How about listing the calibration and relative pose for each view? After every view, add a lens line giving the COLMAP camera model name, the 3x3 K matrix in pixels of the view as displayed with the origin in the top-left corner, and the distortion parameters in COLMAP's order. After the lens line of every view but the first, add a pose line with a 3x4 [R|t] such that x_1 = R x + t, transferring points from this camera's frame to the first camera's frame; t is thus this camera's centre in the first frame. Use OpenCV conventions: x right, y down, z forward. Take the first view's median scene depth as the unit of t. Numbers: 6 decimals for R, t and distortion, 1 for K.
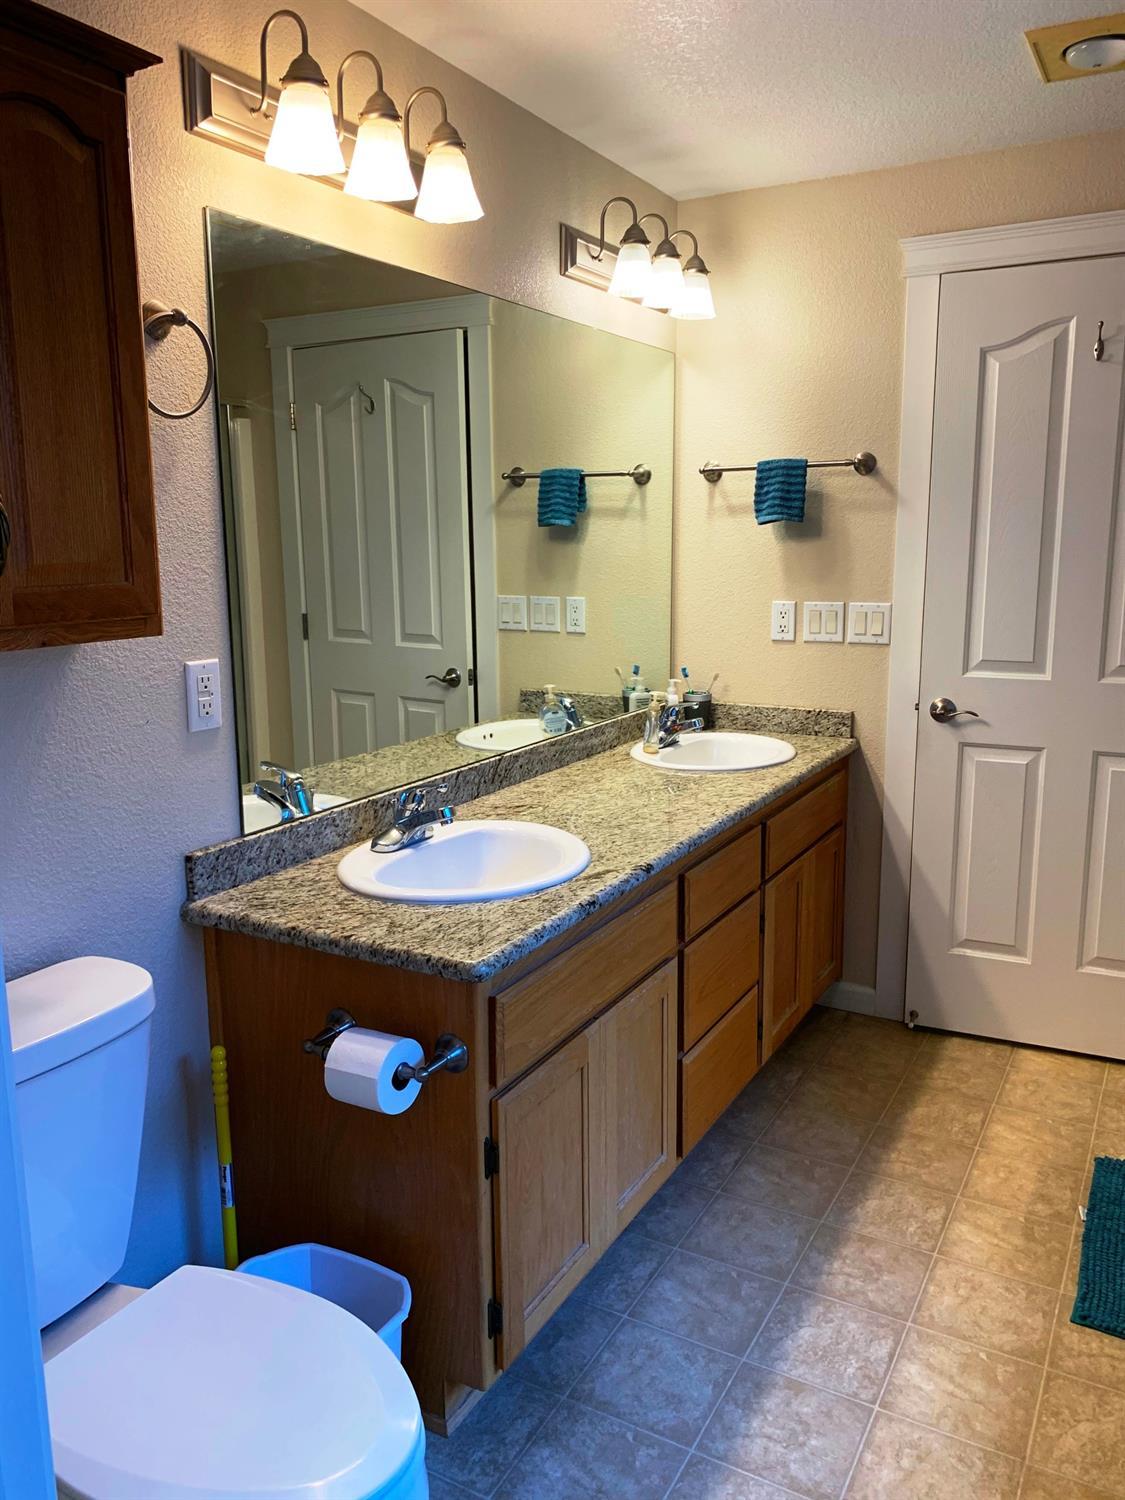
lens RADIAL K [[1134.3, 0, 562.5], [0, 1134.3, 750.0], [0, 0, 1]] dist [0.029053, -0.021525]
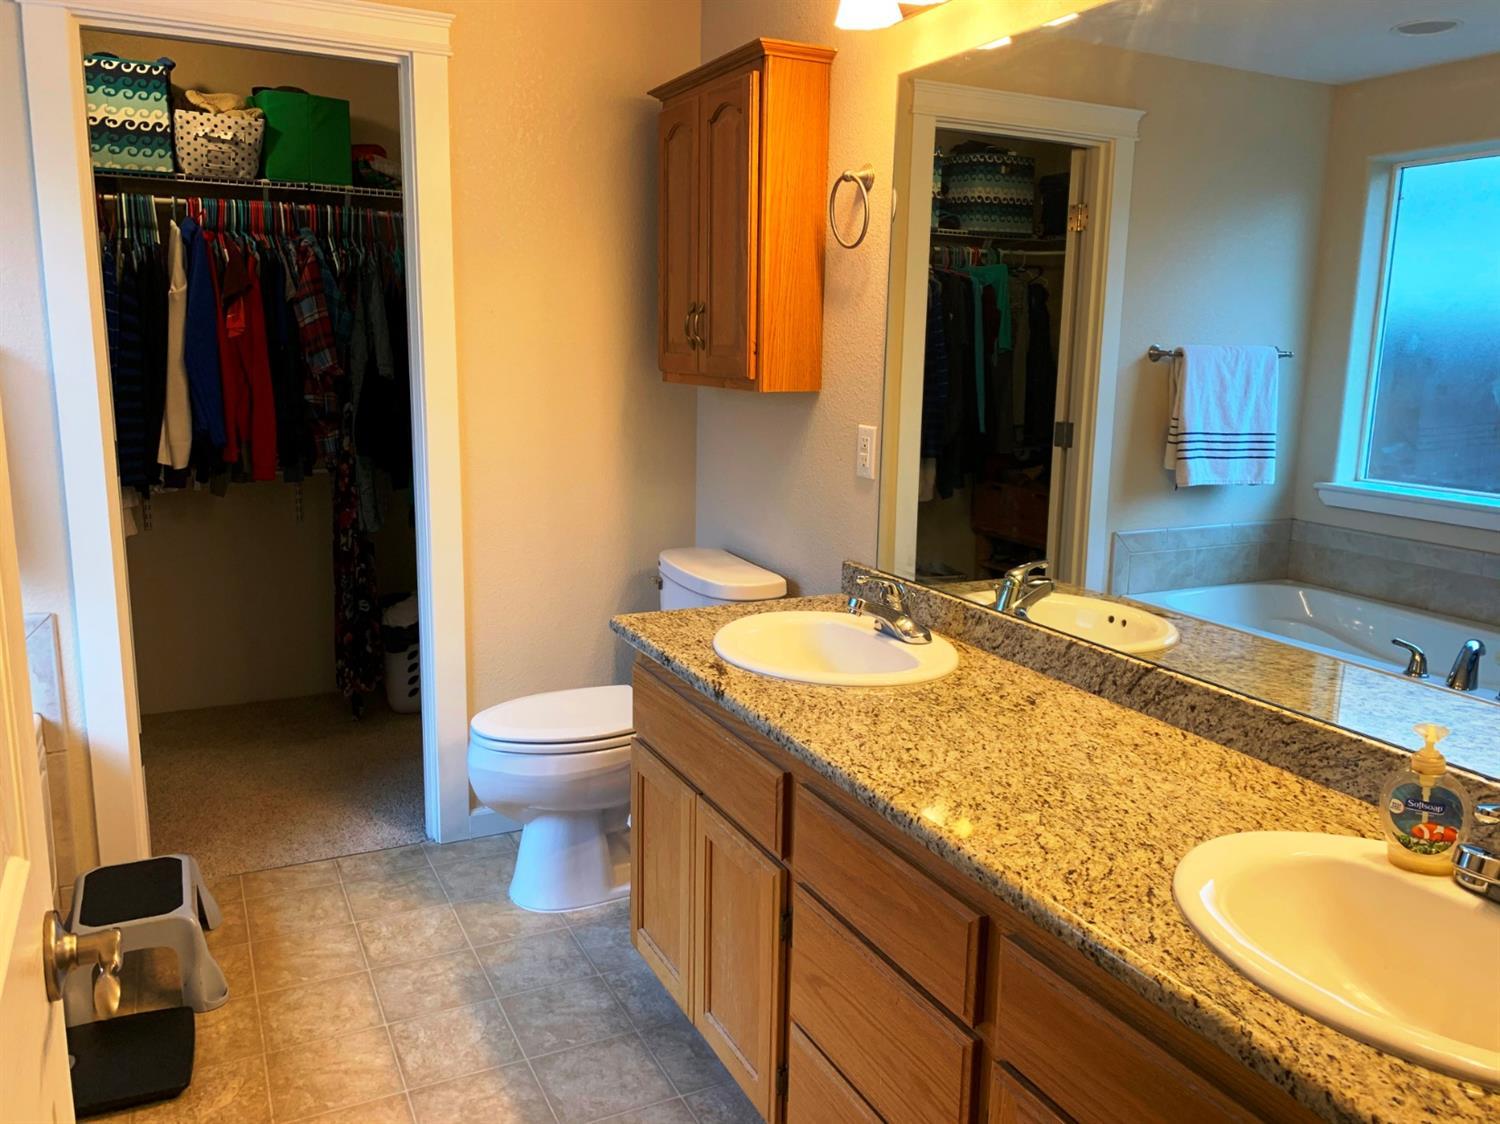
lens RADIAL K [[1134.3, 0, 750.0], [0, 1134.3, 562.0], [0, 0, 1]] dist [0.029053, -0.021525]
pose [[-0.560559, 0.162837, -0.811947, 0.897120], [-0.165347, 0.938725, 0.302417, -0.316240], [0.811439, 0.303776, -0.499286, 1.634393]]
